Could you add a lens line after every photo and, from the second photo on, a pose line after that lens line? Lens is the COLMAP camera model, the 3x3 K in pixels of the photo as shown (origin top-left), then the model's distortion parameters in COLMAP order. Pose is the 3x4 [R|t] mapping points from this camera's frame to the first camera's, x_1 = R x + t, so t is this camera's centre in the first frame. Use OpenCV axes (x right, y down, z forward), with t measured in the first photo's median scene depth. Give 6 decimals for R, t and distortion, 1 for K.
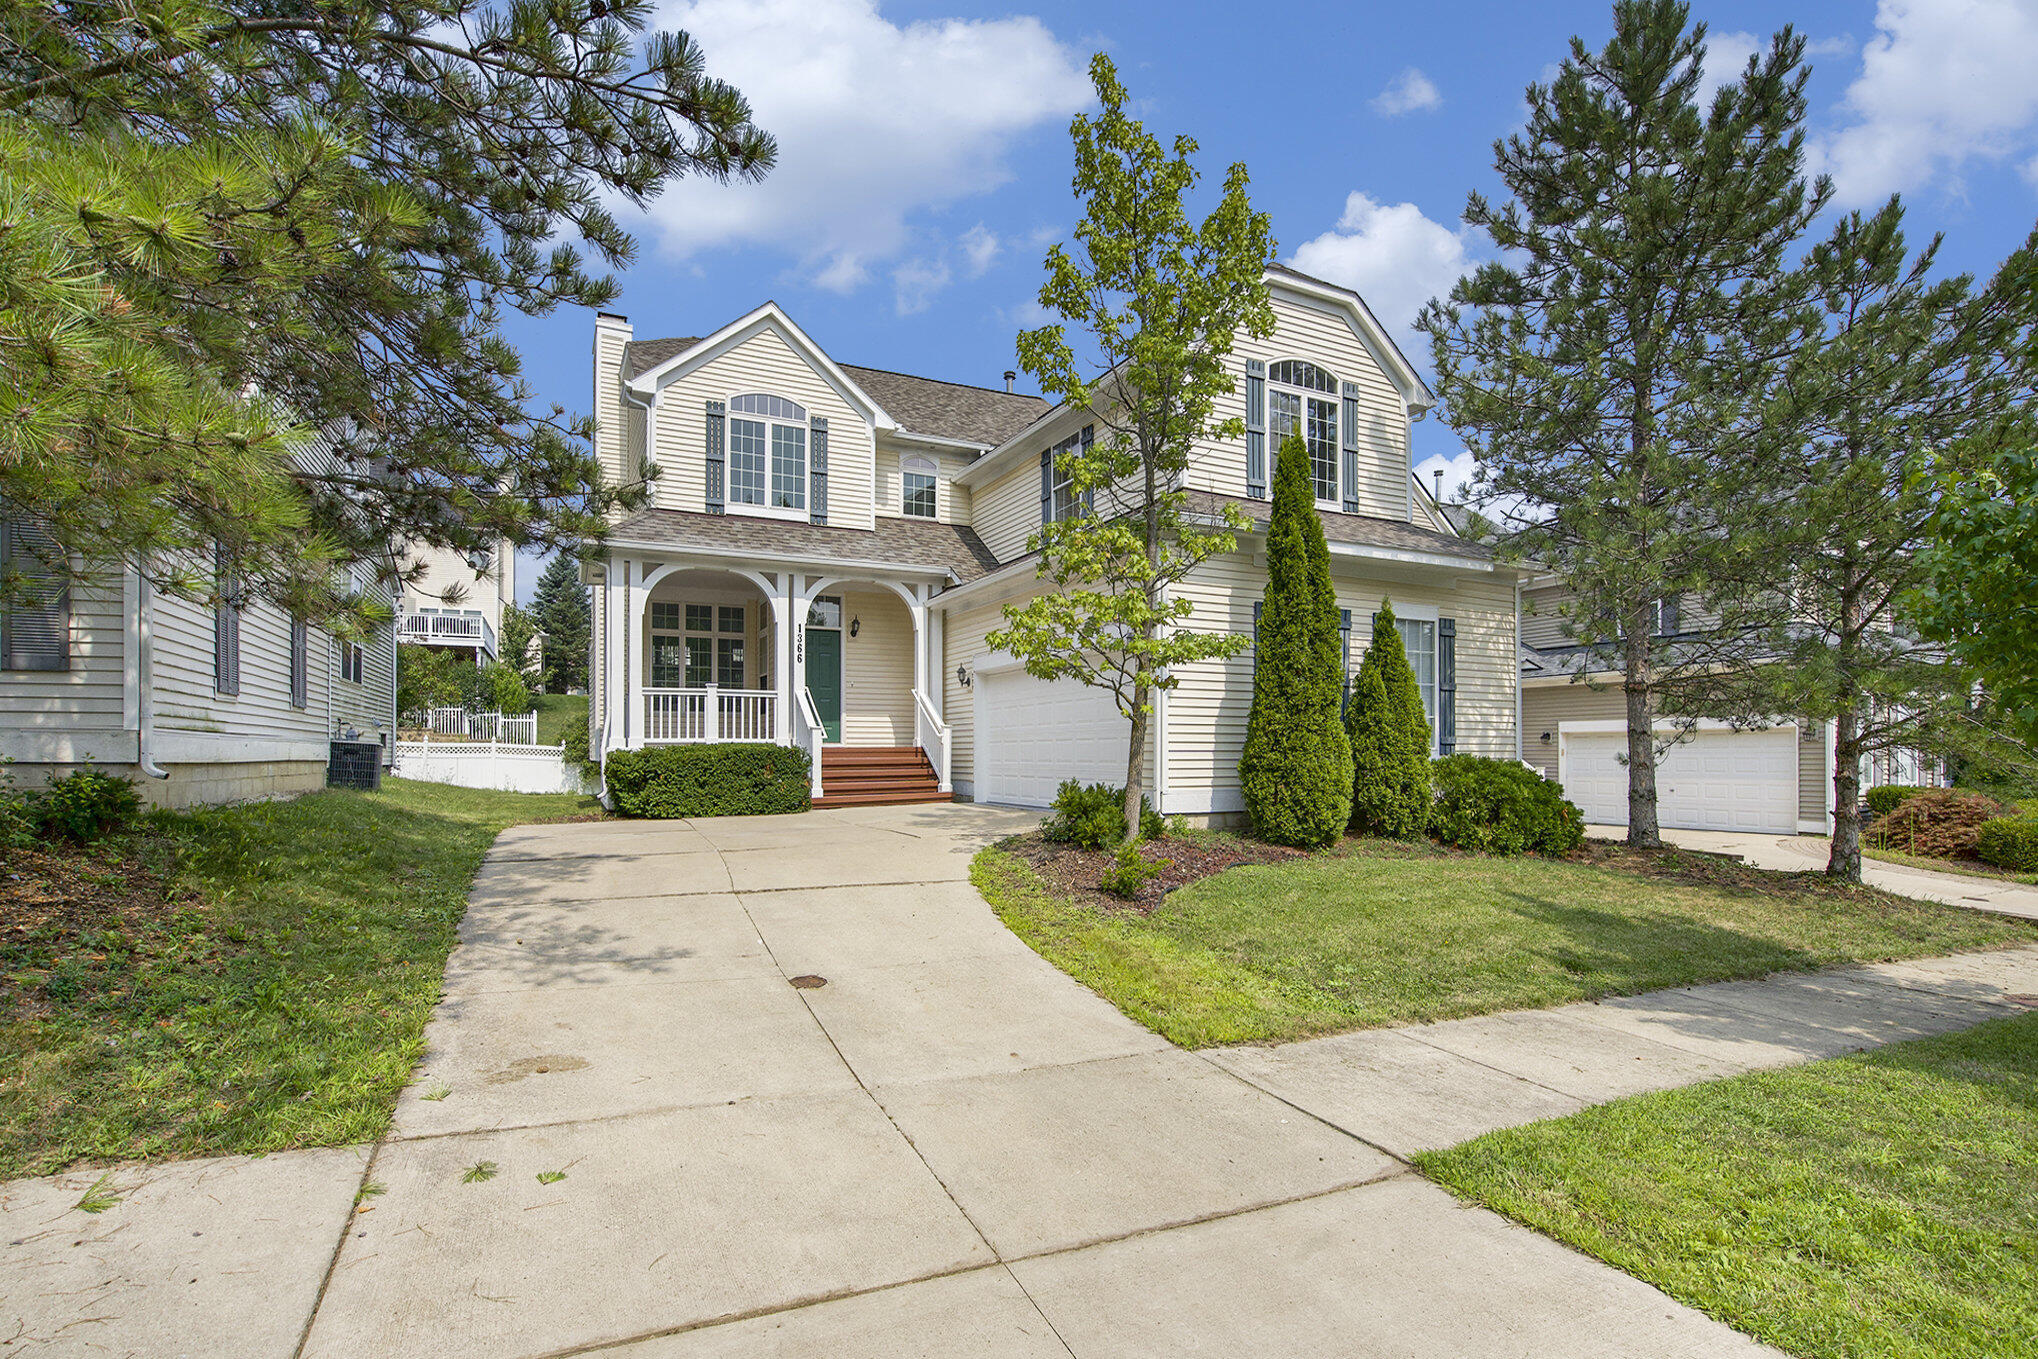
lens RADIAL K [[942.0, 0, 1123.7], [0, 942.0, 751.6], [0, 0, 1]] dist [-0.005657, -0.000277]
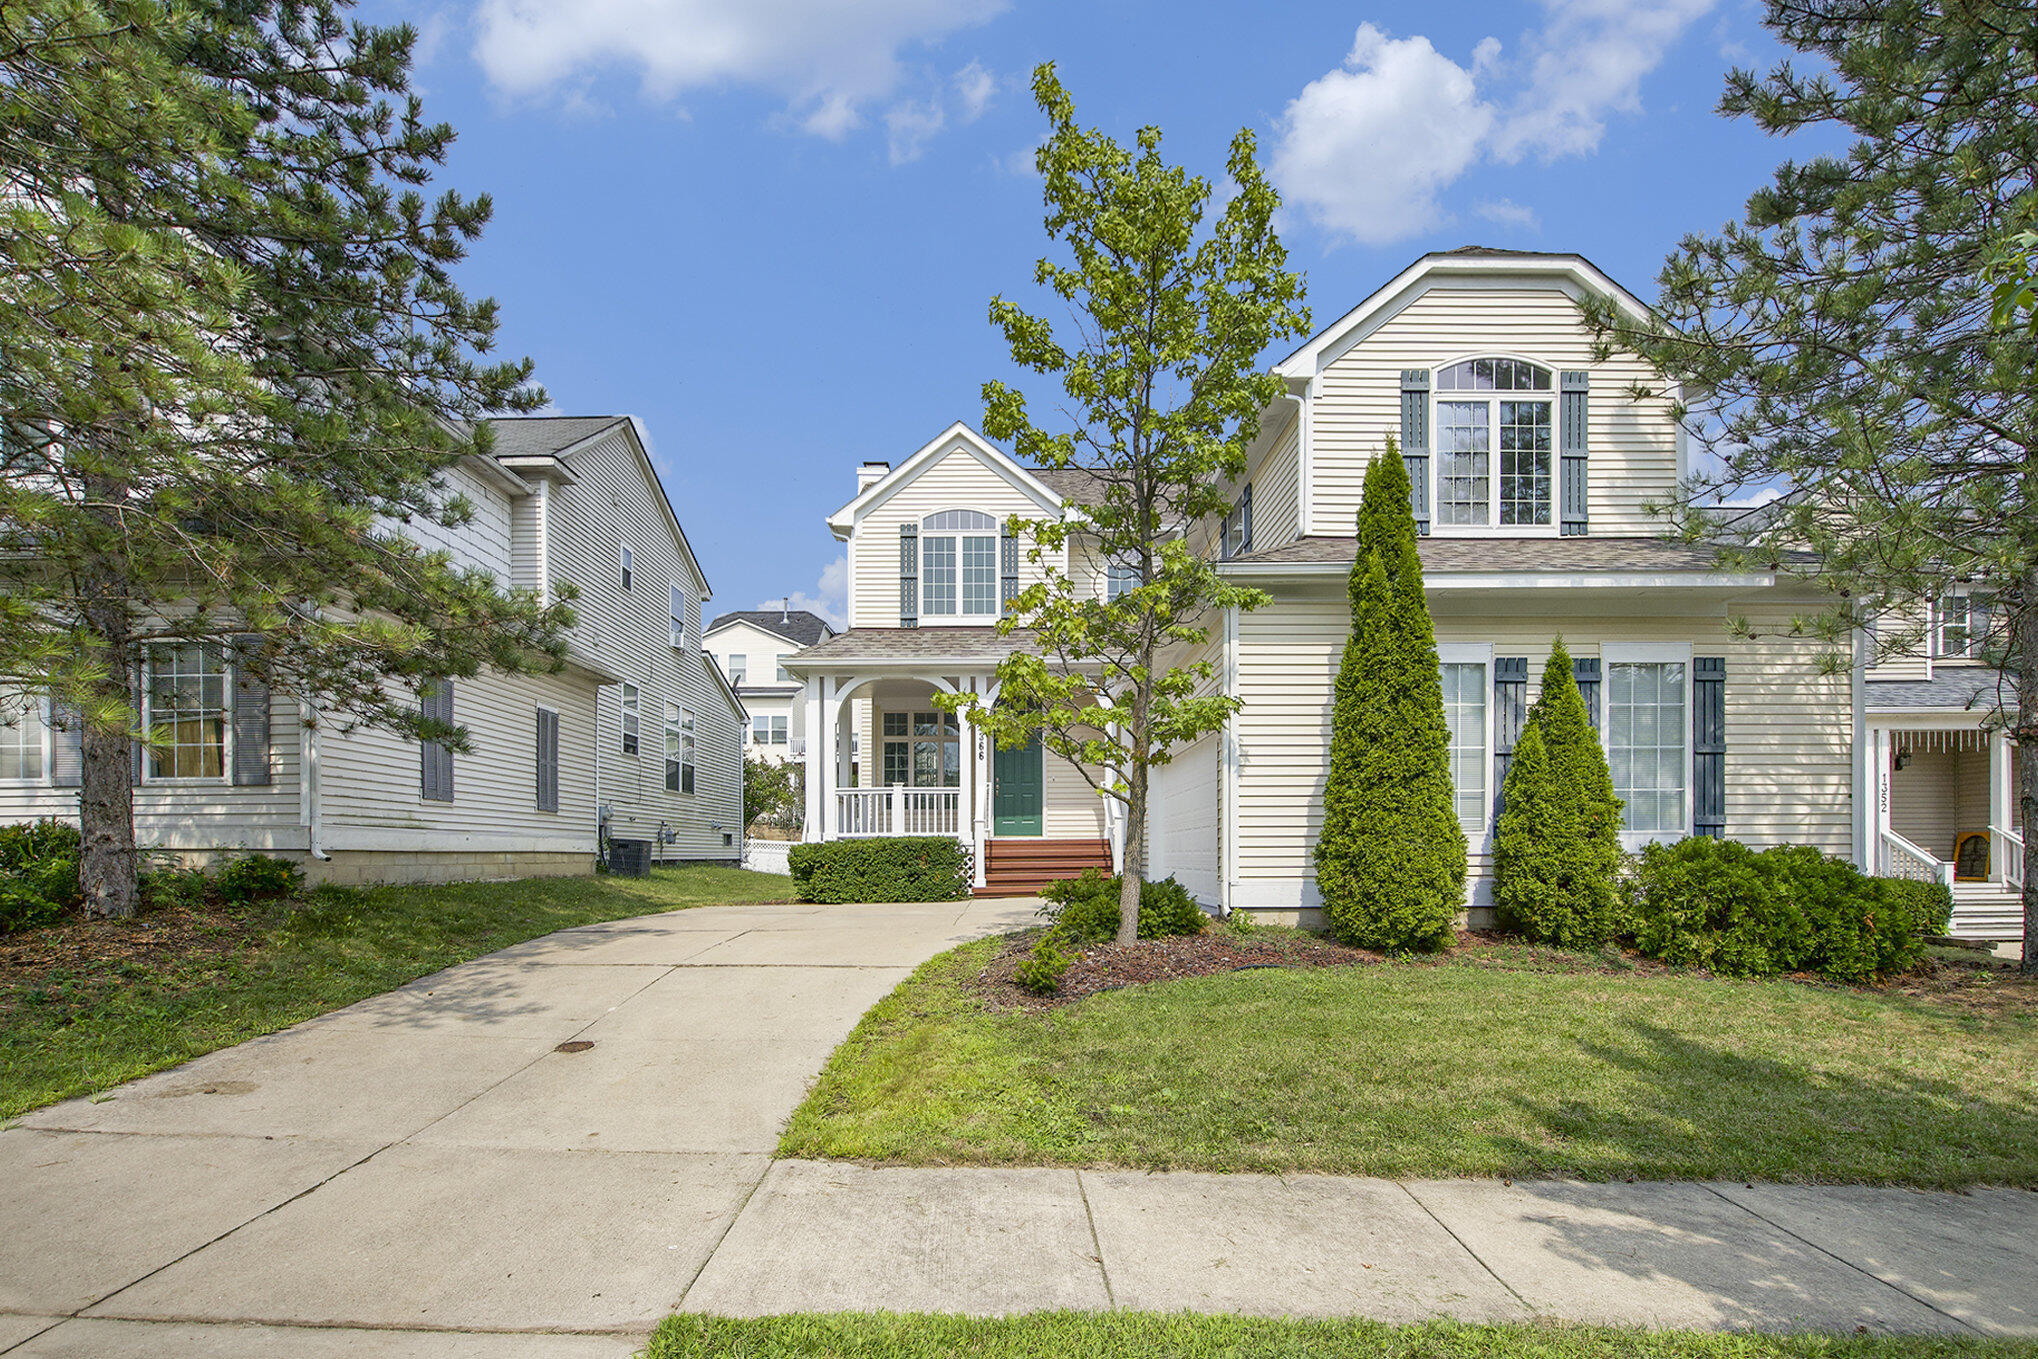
lens RADIAL K [[942.0, 0, 1038.6], [0, 942.0, 859.3], [0, 0, 1]] dist [-0.005657, -0.000277]
pose [[0.893059, -0.002101, -0.449935, 0.239406], [0.007272, 0.999926, 0.009766, 0.009268], [0.449882, -0.011993, 0.893008, 0.108702]]
